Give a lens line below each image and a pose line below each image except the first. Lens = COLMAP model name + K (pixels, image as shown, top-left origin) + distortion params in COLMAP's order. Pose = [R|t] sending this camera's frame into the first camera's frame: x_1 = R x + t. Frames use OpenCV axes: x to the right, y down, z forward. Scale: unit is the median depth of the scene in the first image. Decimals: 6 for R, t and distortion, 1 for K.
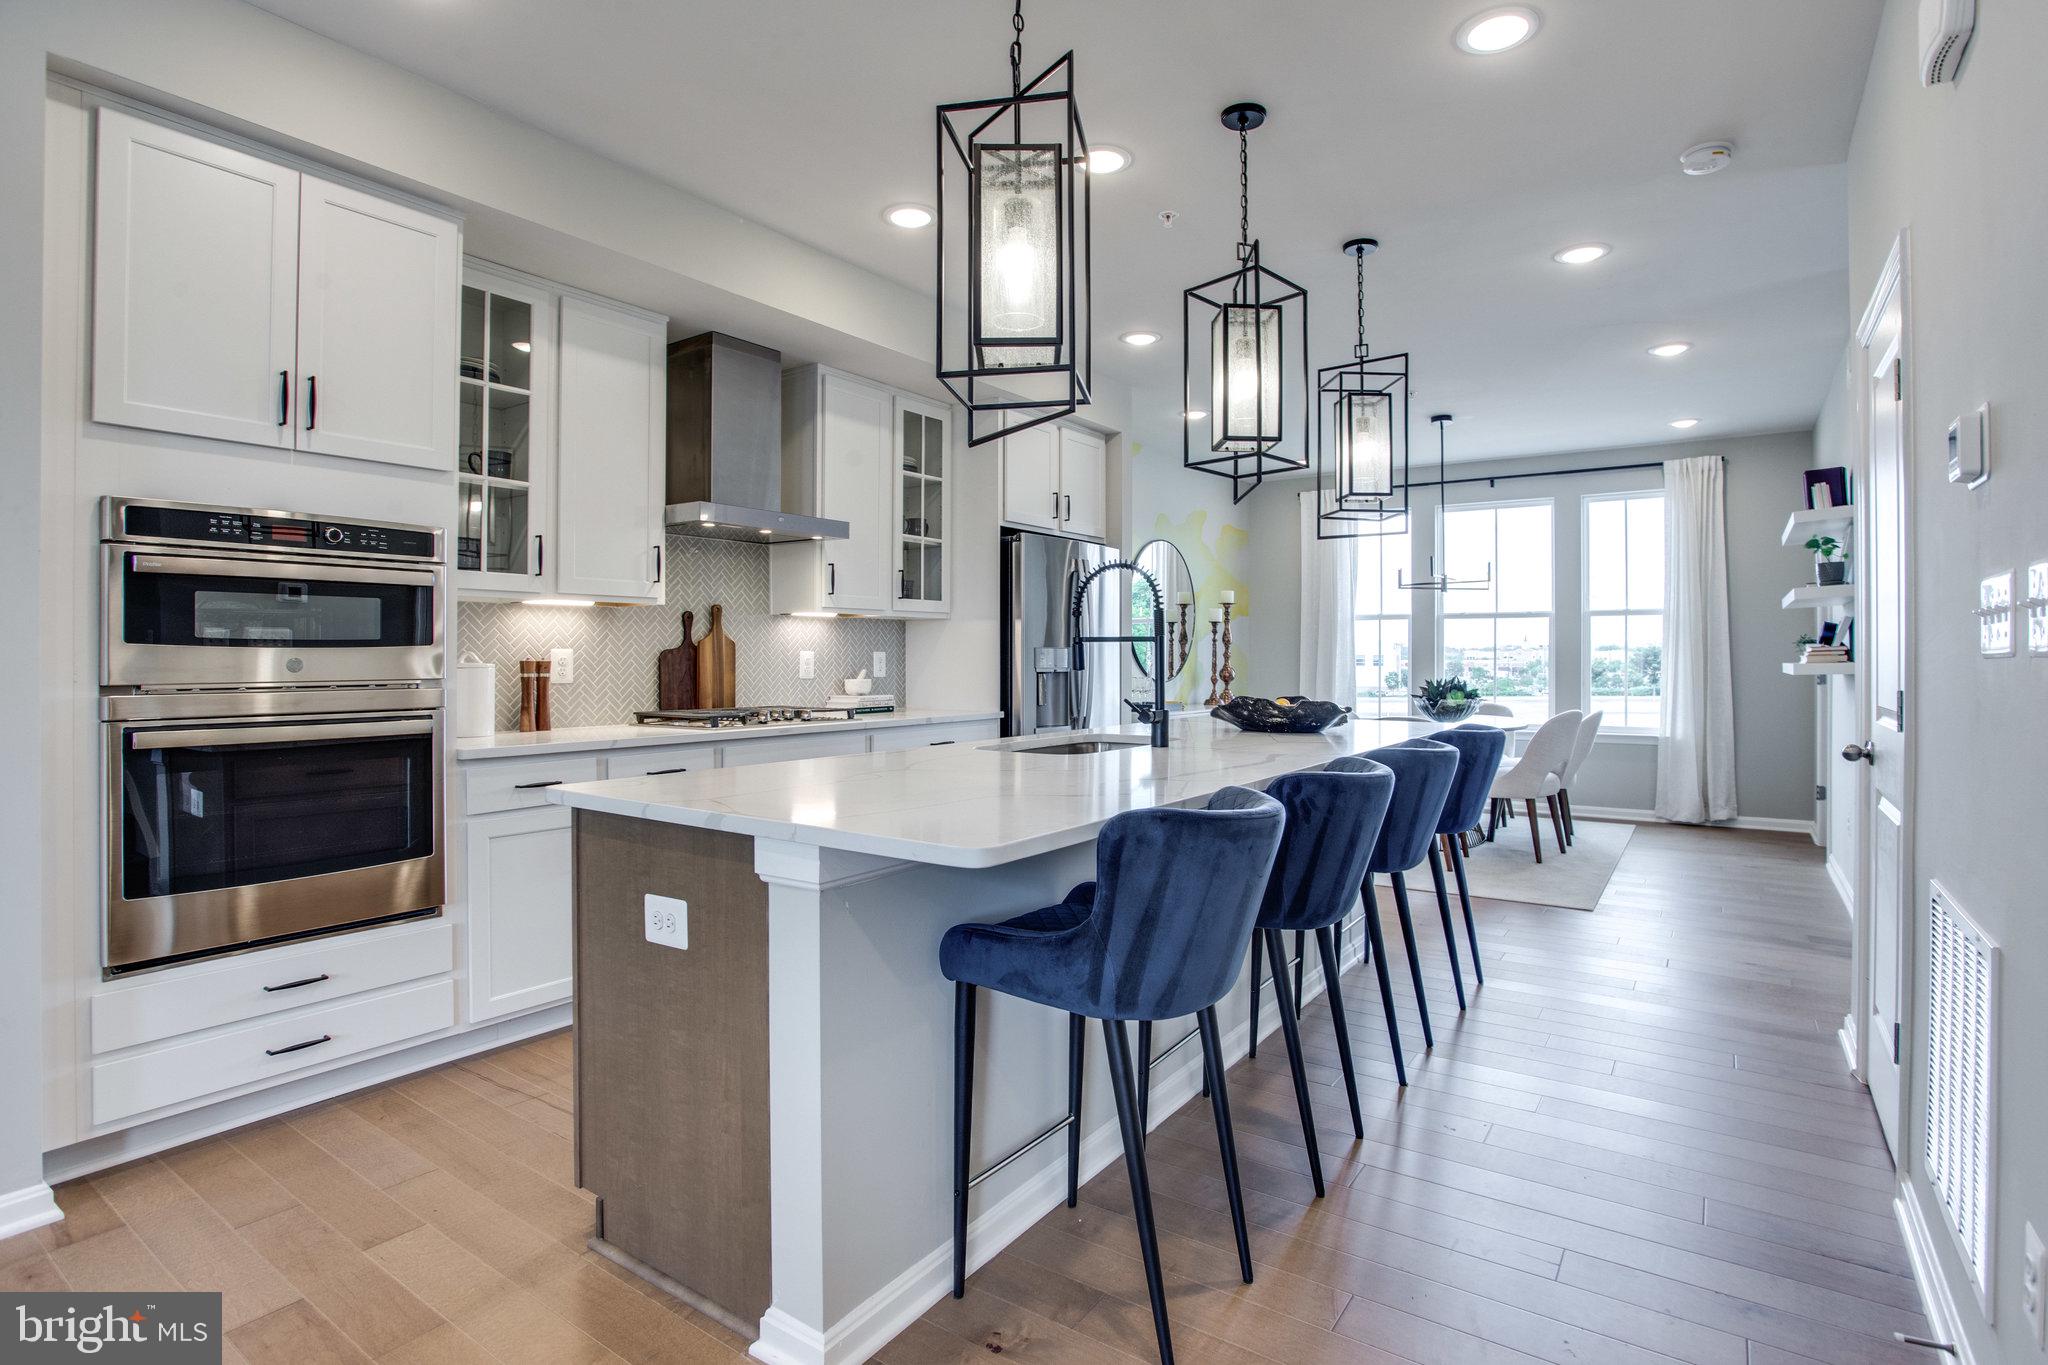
lens RADIAL K [[1009.6, 0, 1025.9], [0, 1009.6, 662.9], [0, 0, 1]] dist [-0.045818, 0.000187]
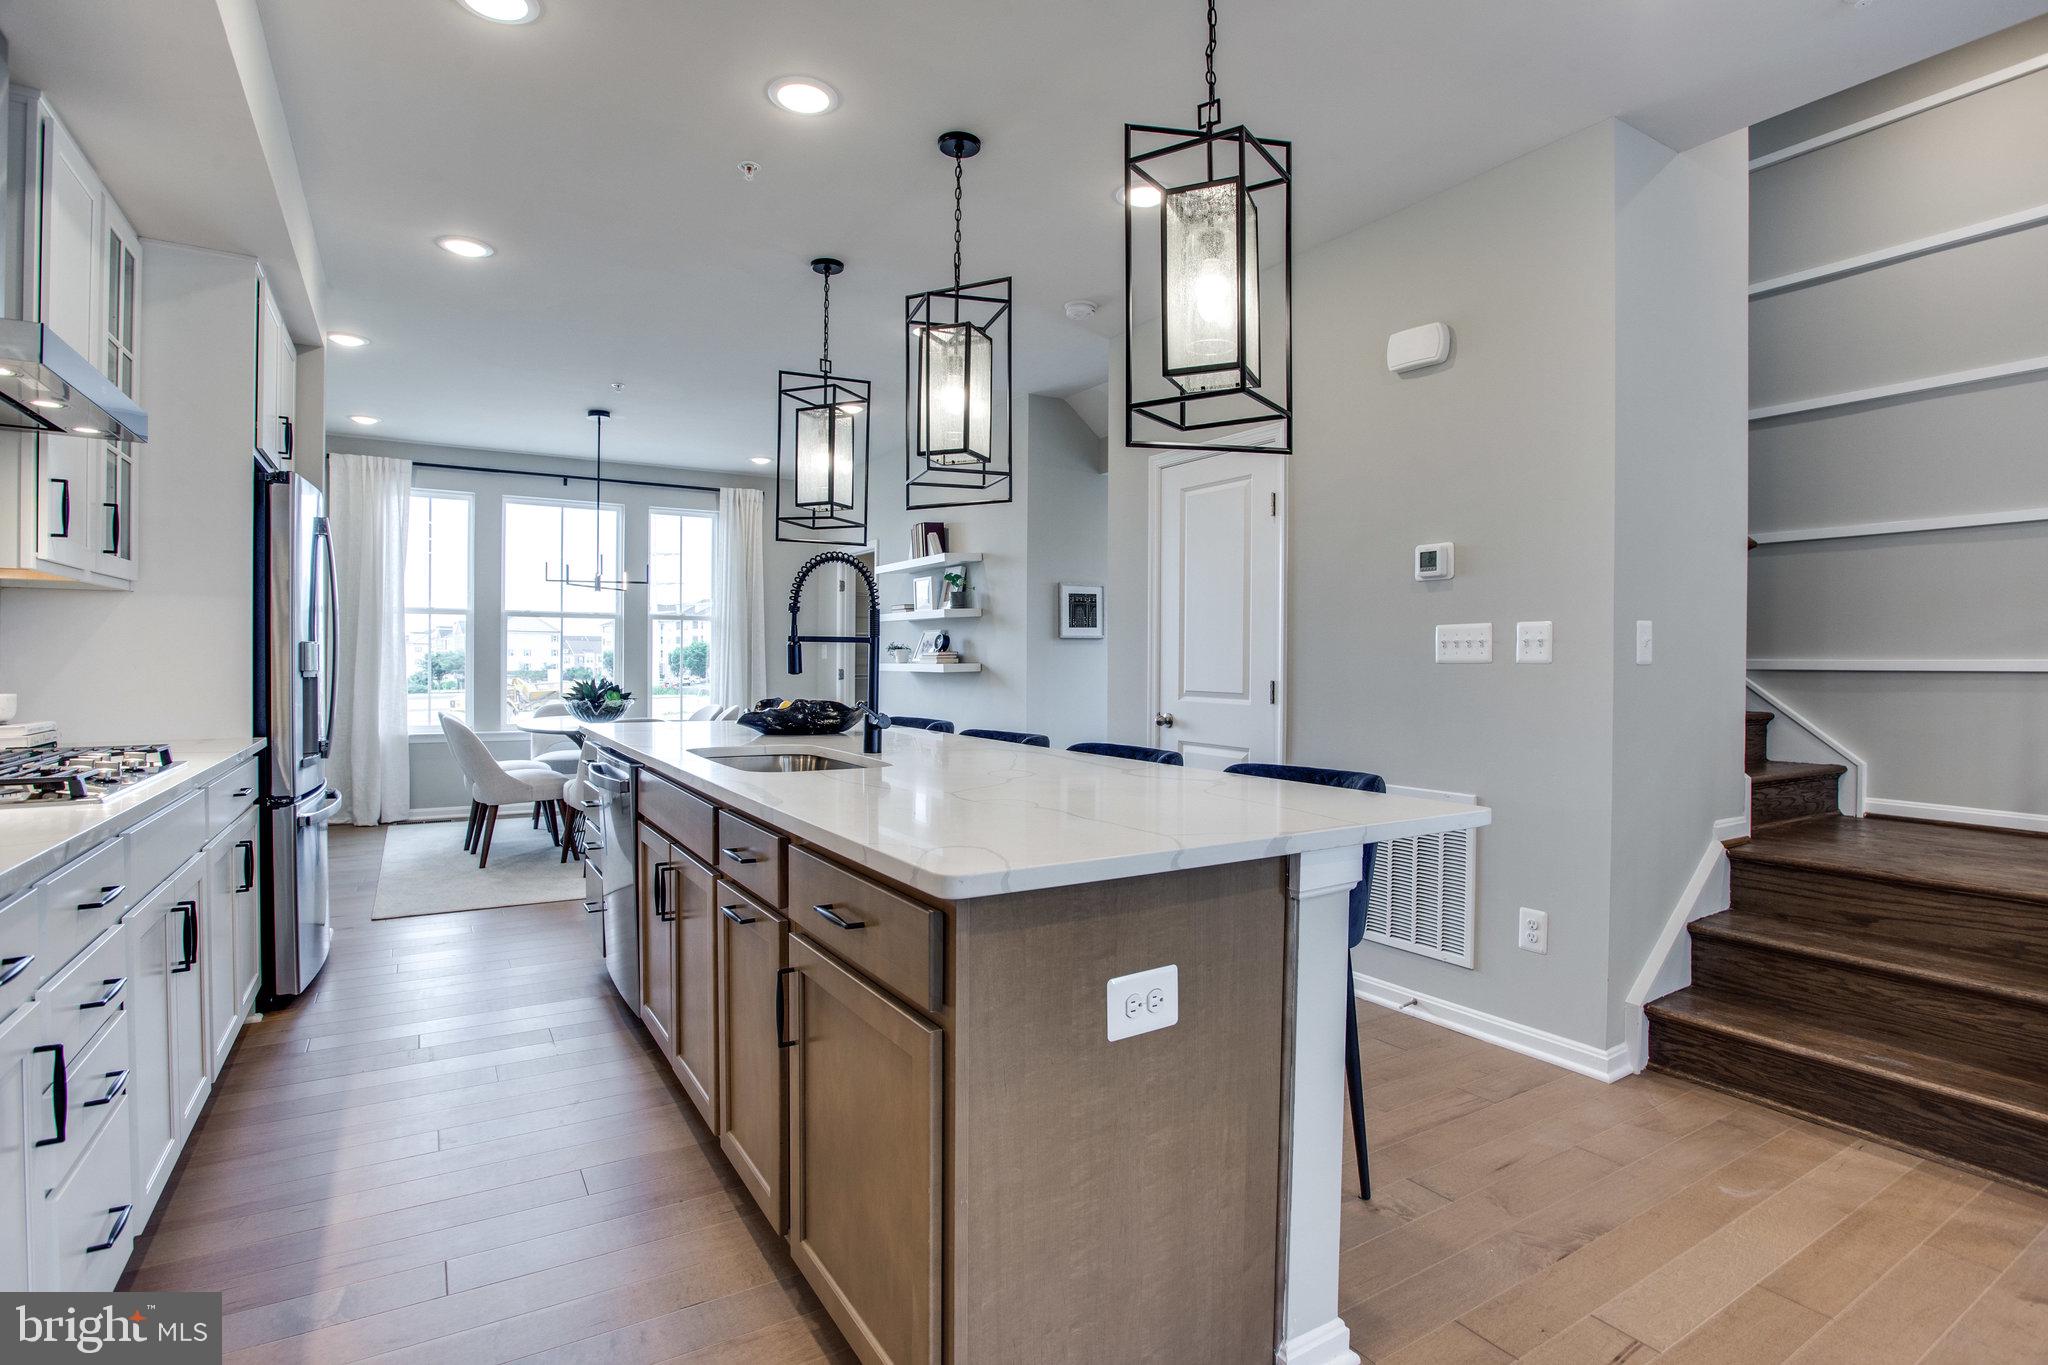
lens RADIAL K [[1012.2, 0, 1024.0], [0, 1012.2, 682.5], [0, 0, 1]] dist [-0.039605, -0.000080]
pose [[0.404488, -0.019431, 0.914337, -0.520618], [0.000086, 0.999775, 0.021208, -0.003381], [-0.914543, -0.008500, 0.404398, 0.361121]]
